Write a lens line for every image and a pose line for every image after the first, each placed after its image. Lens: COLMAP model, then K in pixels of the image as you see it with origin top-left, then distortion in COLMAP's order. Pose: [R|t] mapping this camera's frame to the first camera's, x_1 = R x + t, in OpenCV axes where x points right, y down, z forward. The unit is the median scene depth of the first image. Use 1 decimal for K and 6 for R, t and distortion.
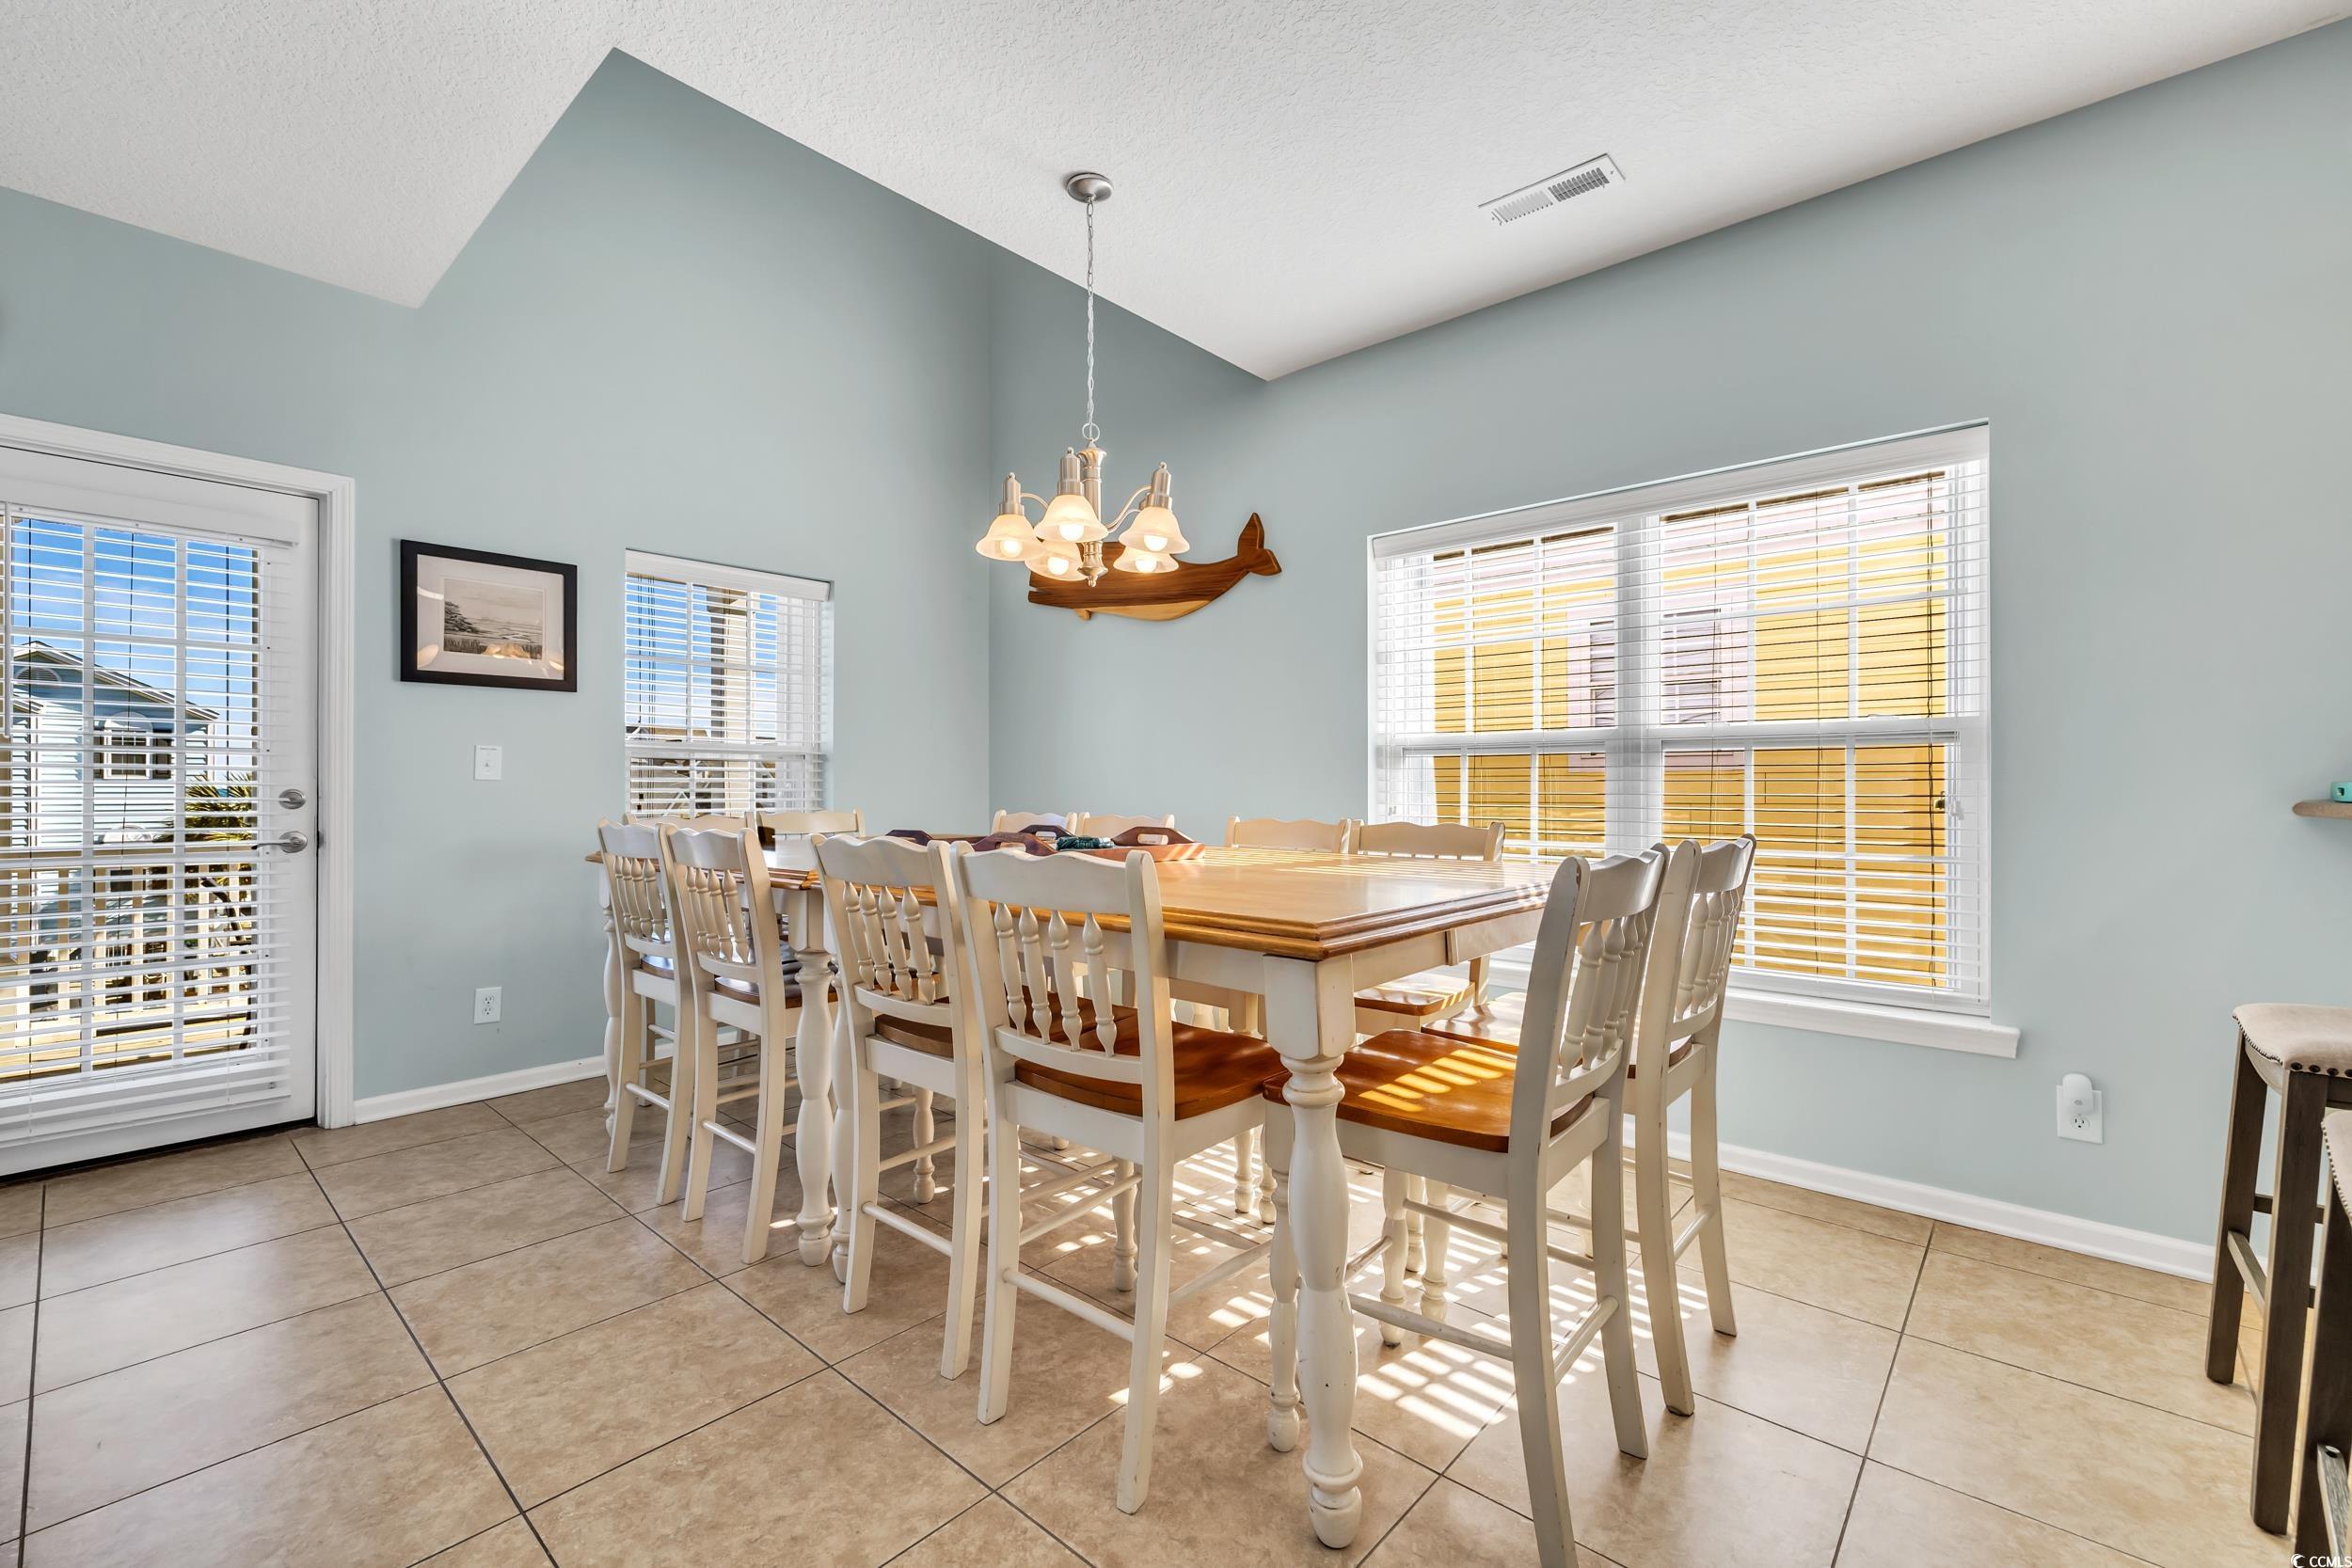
lens RADIAL K [[982.9, 0, 1176.0], [0, 982.9, 784.0], [0, 0, 1]] dist [-0.000807, -0.000081]
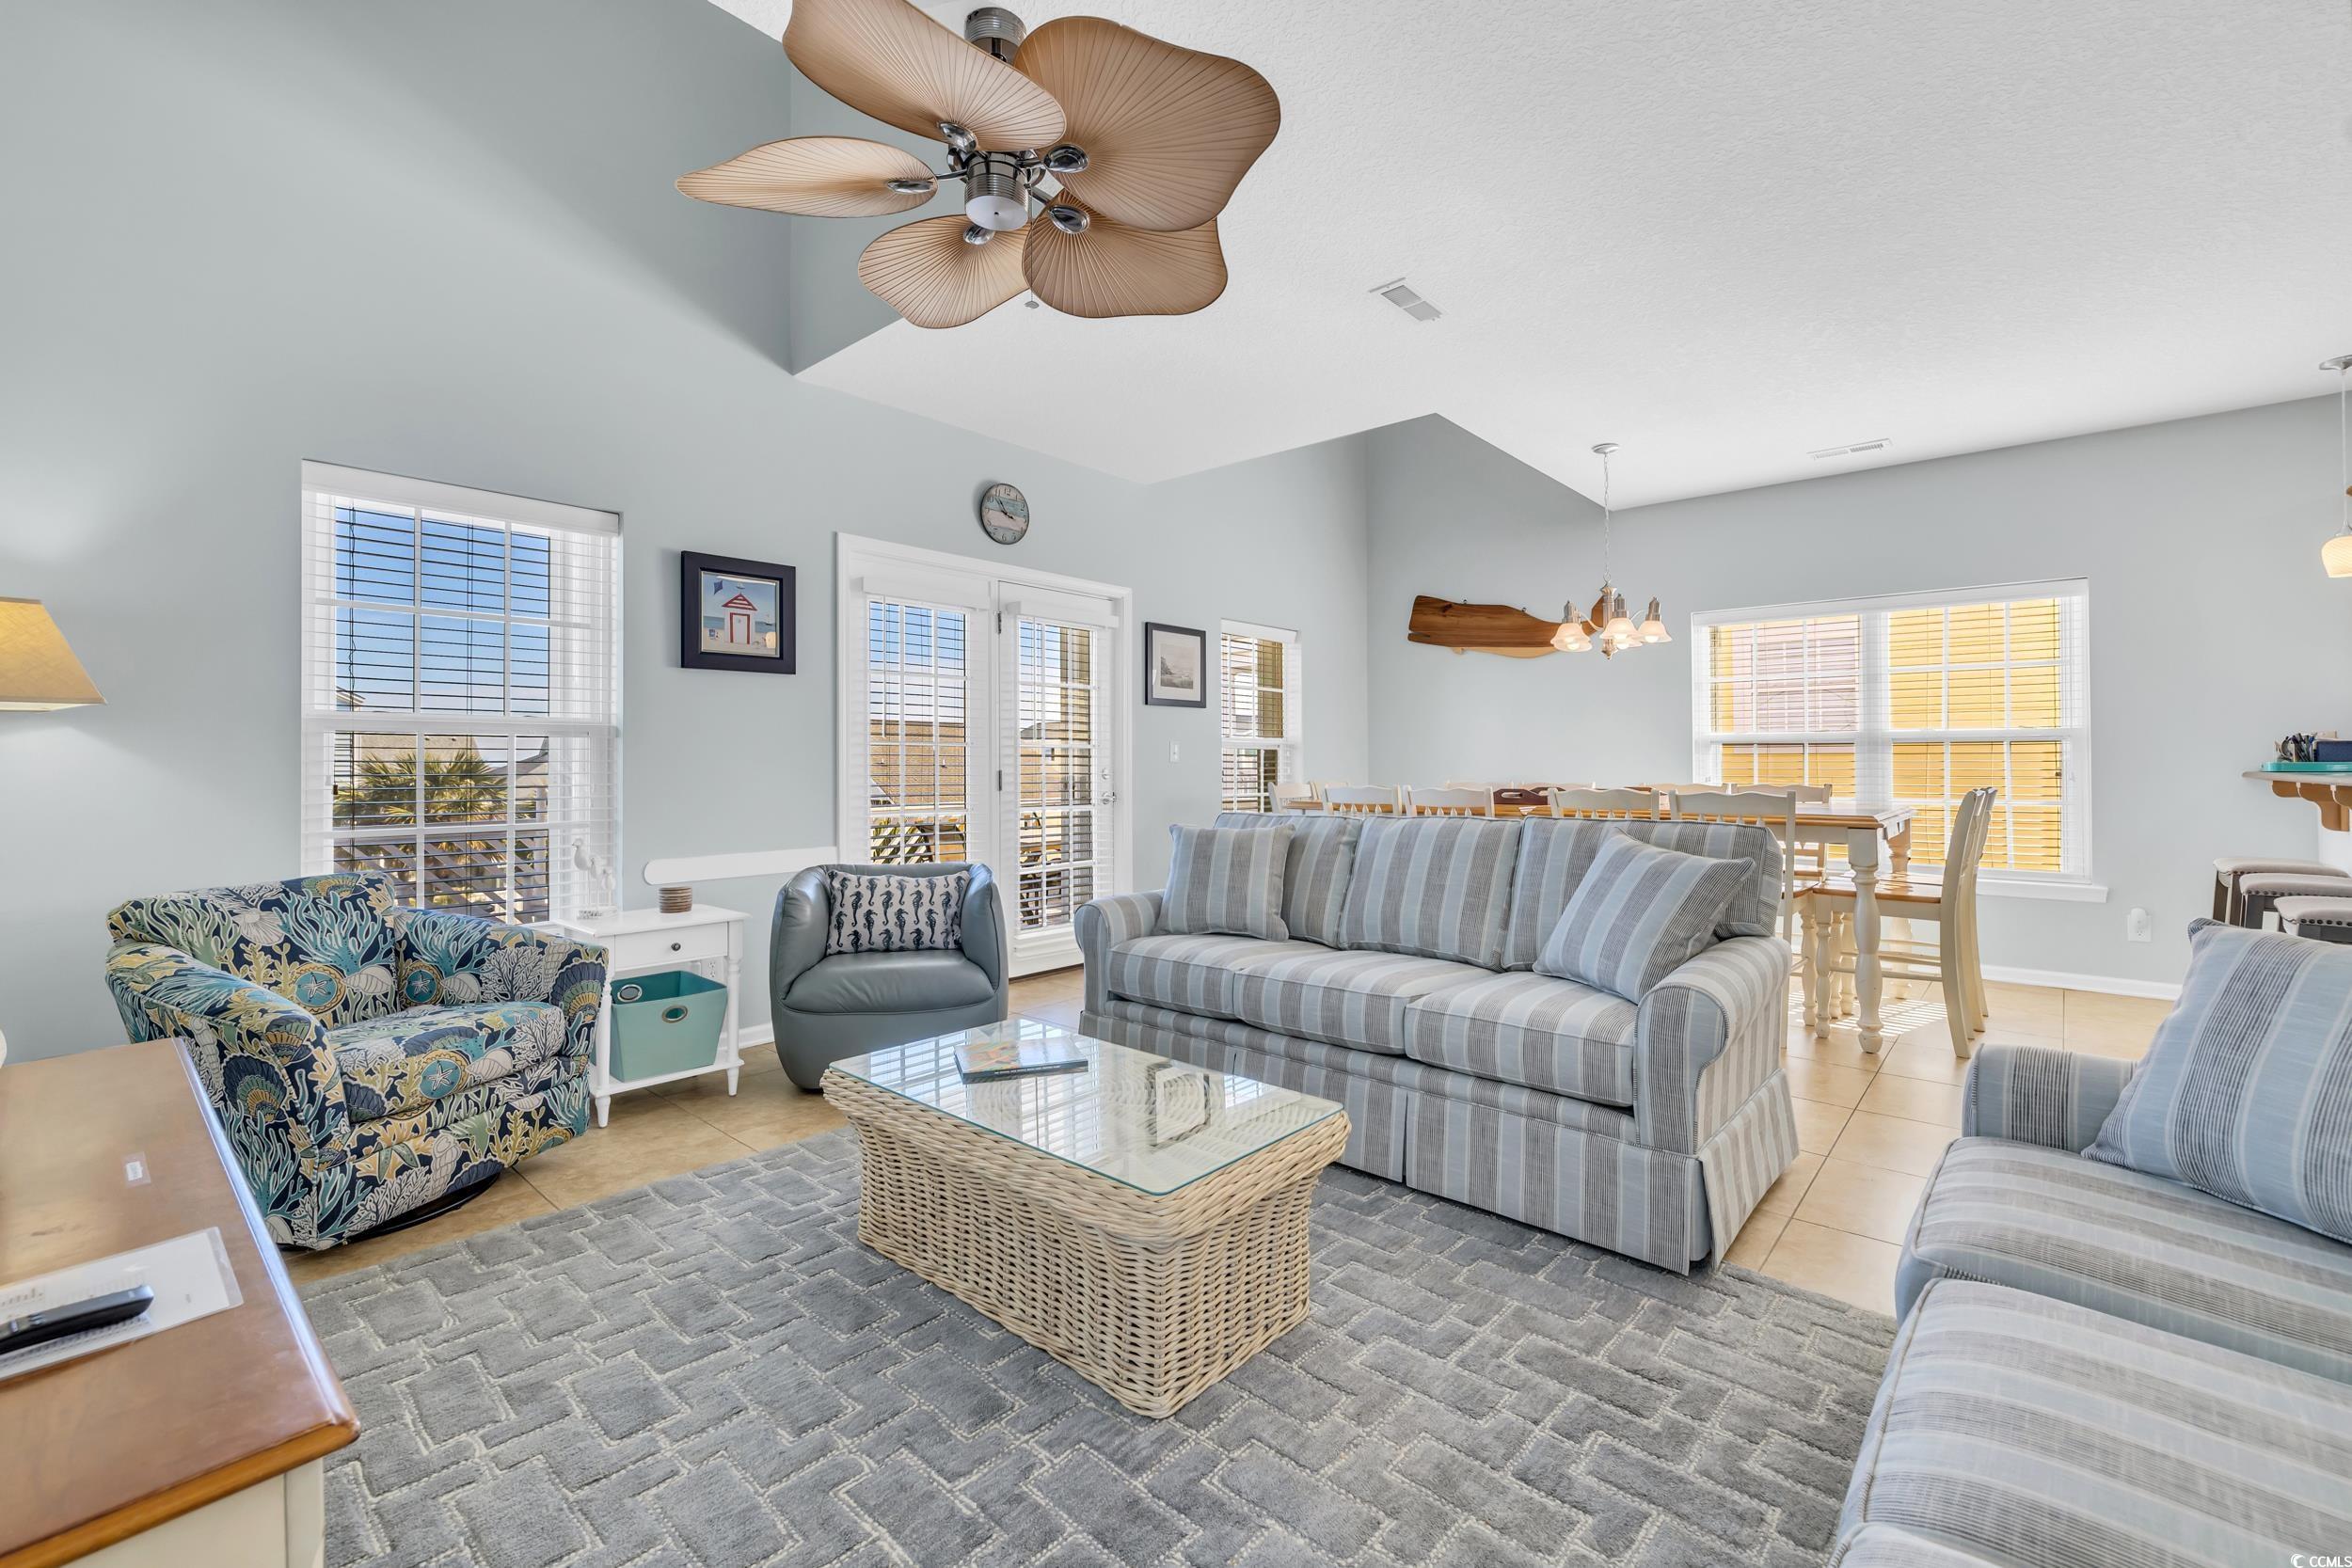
lens RADIAL K [[989.4, 0, 1180.0], [0, 989.4, 758.2], [0, 0, 1]] dist [-0.001000, -0.000428]
pose [[0.999999, -0.001204, -0.000478, -0.759785], [0.001201, 0.999973, -0.007217, 0.000394], [0.000487, 0.007216, 0.999974, -0.747621]]
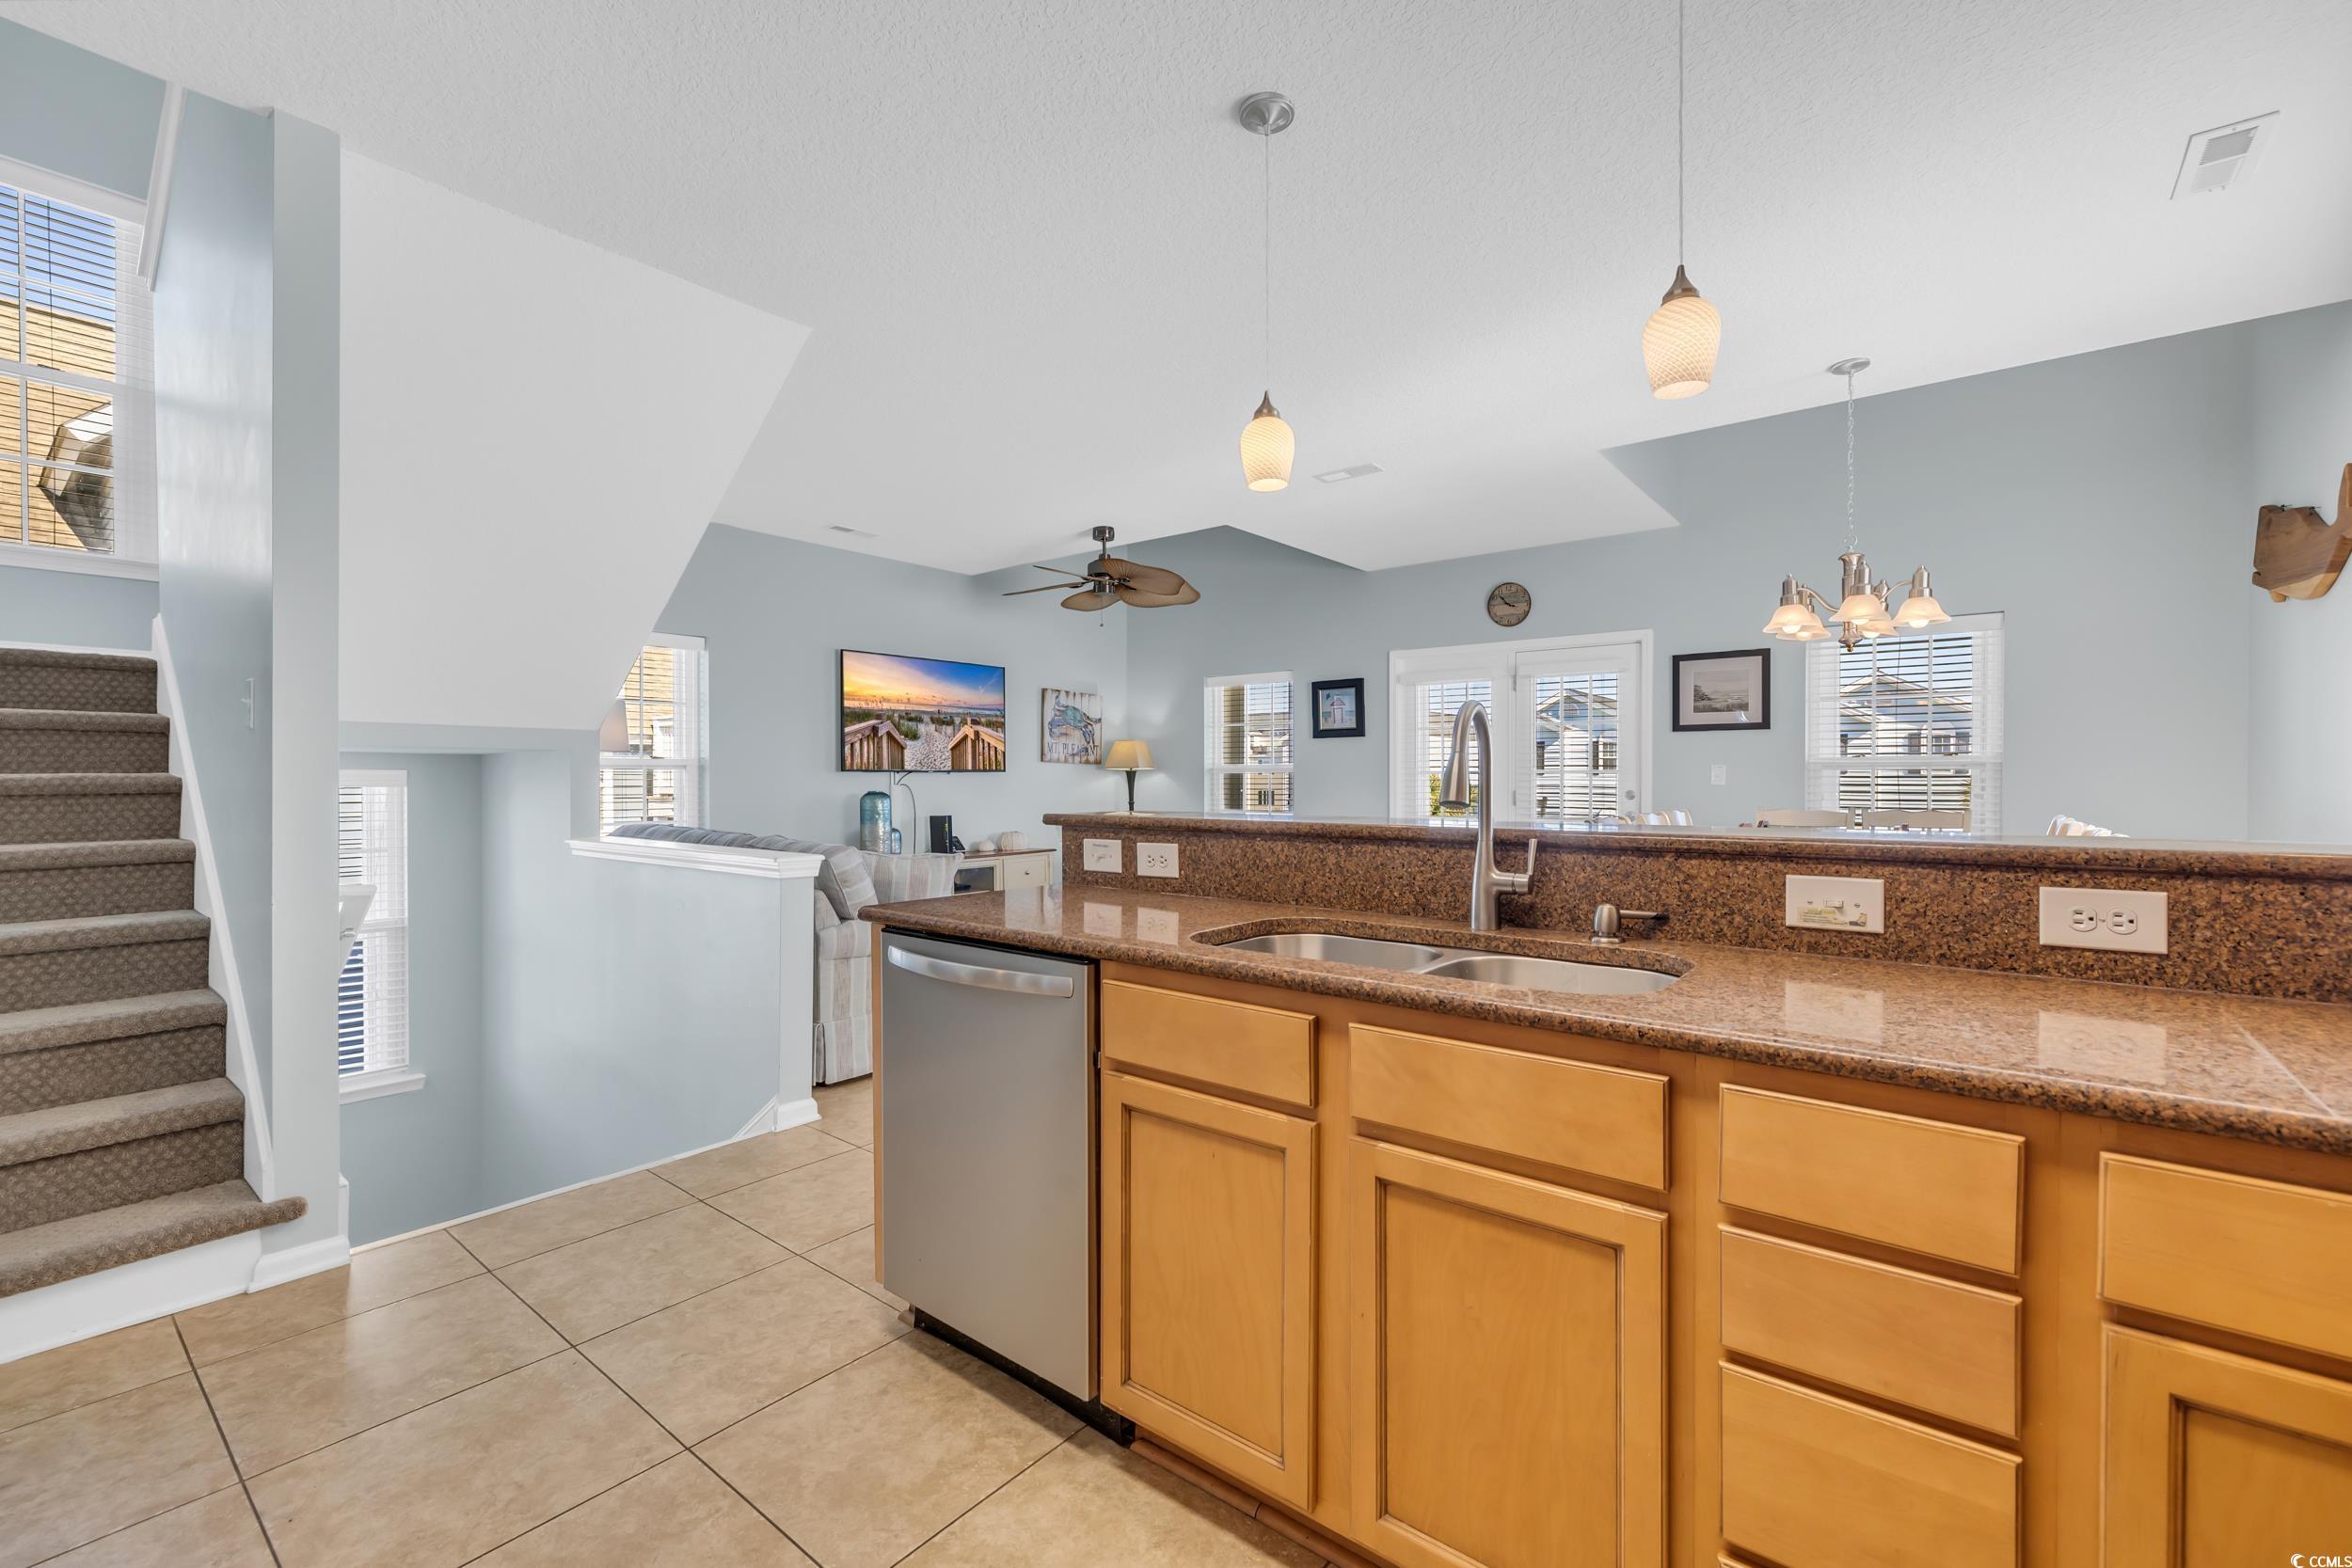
lens RADIAL K [[1001.5, 0, 1176.0], [0, 1001.5, 784.0], [0, 0, 1]] dist [-0.000283, -0.000105]
pose [[0.043019, 0.005239, -0.999061, 1.096497], [0.000215, 0.999986, 0.005253, -0.017578], [0.999074, -0.000441, 0.043017, -0.014229]]
